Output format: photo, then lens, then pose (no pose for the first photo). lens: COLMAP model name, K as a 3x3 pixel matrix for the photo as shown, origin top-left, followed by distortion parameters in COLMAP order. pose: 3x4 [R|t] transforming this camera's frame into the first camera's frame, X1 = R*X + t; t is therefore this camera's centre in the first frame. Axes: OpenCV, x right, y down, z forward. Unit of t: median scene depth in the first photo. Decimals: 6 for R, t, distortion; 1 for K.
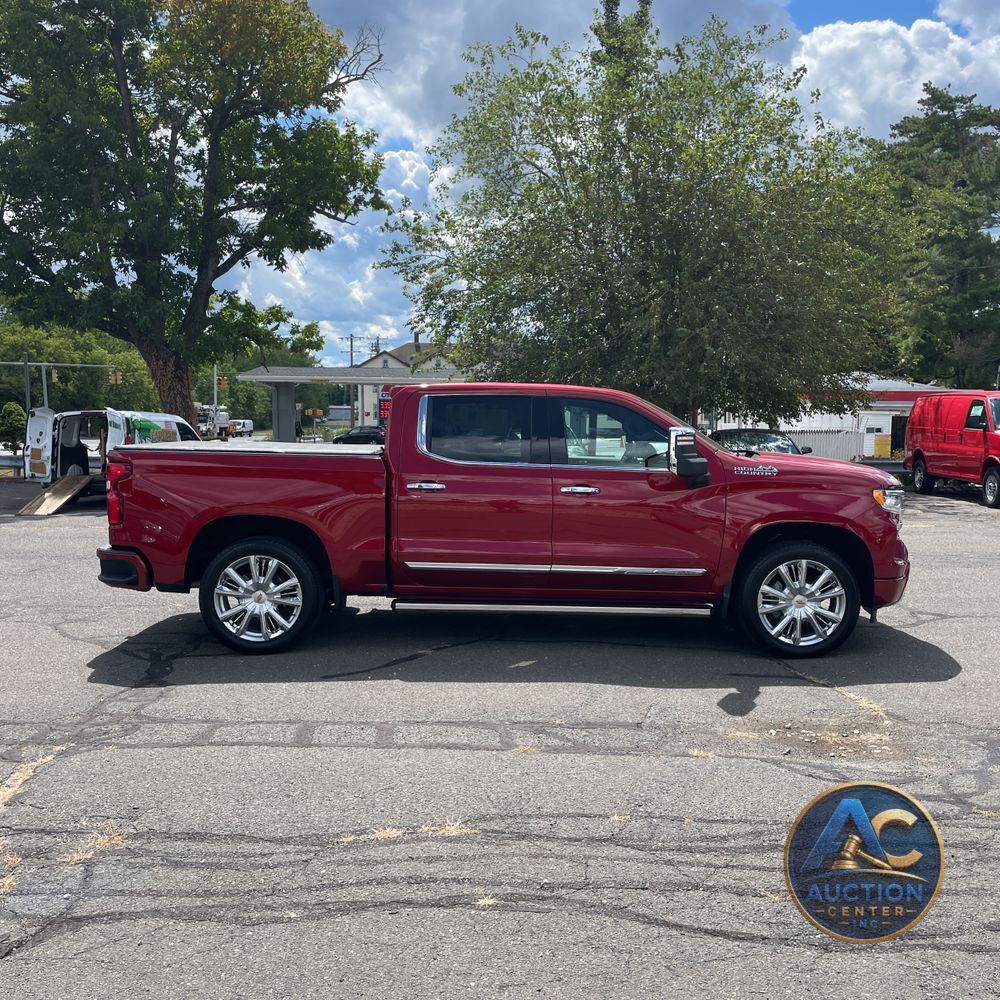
lens RADIAL K [[1006.5, 0, 500.0], [0, 1006.5, 500.0], [0, 0, 1]] dist [0.091616, -0.147069]
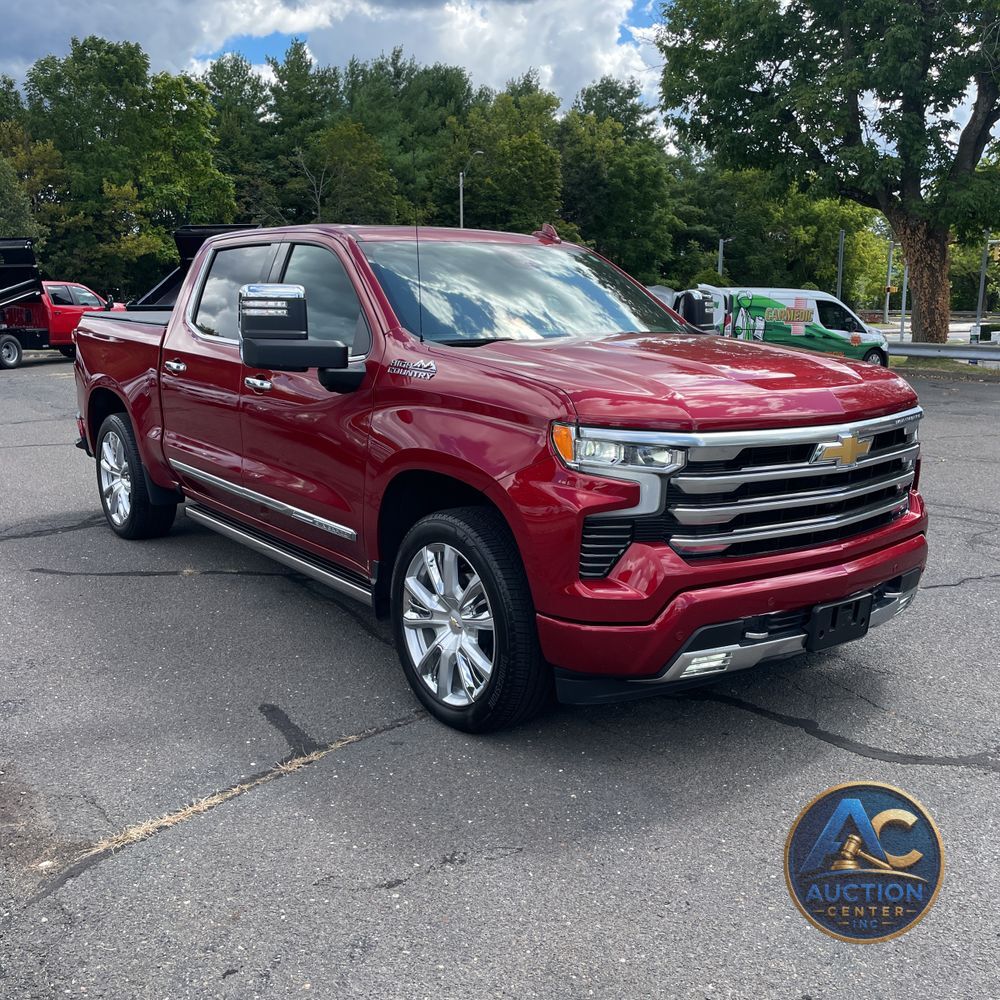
lens RADIAL K [[1006.5, 0, 500.0], [0, 1006.5, 500.0], [0, 0, 1]] dist [0.091616, -0.147069]
pose [[0.596190, 0.146968, -0.789277, 0.713590], [-0.057405, 0.988389, 0.140682, -0.037682], [0.800789, -0.038565, 0.597704, 0.703773]]
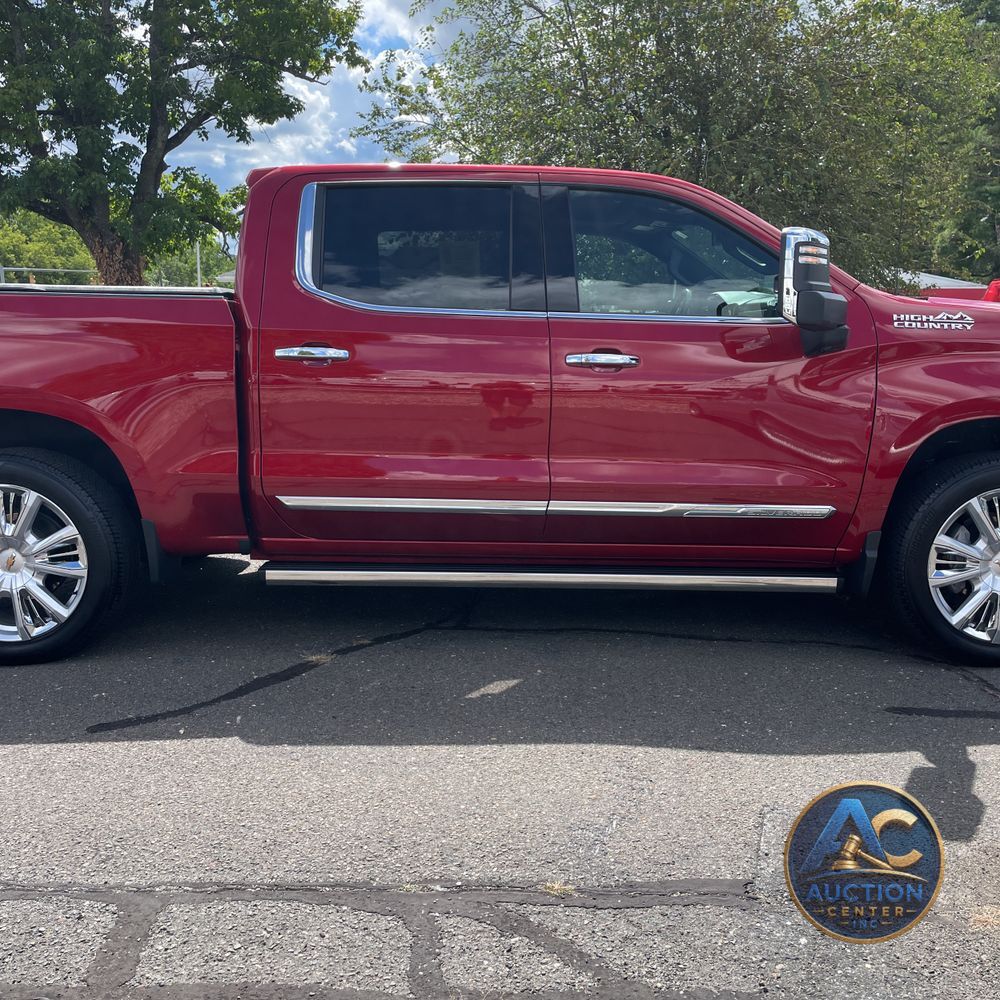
lens RADIAL K [[1006.5, 0, 500.0], [0, 1006.5, 500.0], [0, 0, 1]] dist [0.091616, -0.147069]
pose [[0.999968, -0.004368, -0.006743, 0.028015], [0.004928, 0.996341, 0.085320, 0.017755], [0.006346, -0.085351, 0.996331, 0.452612]]
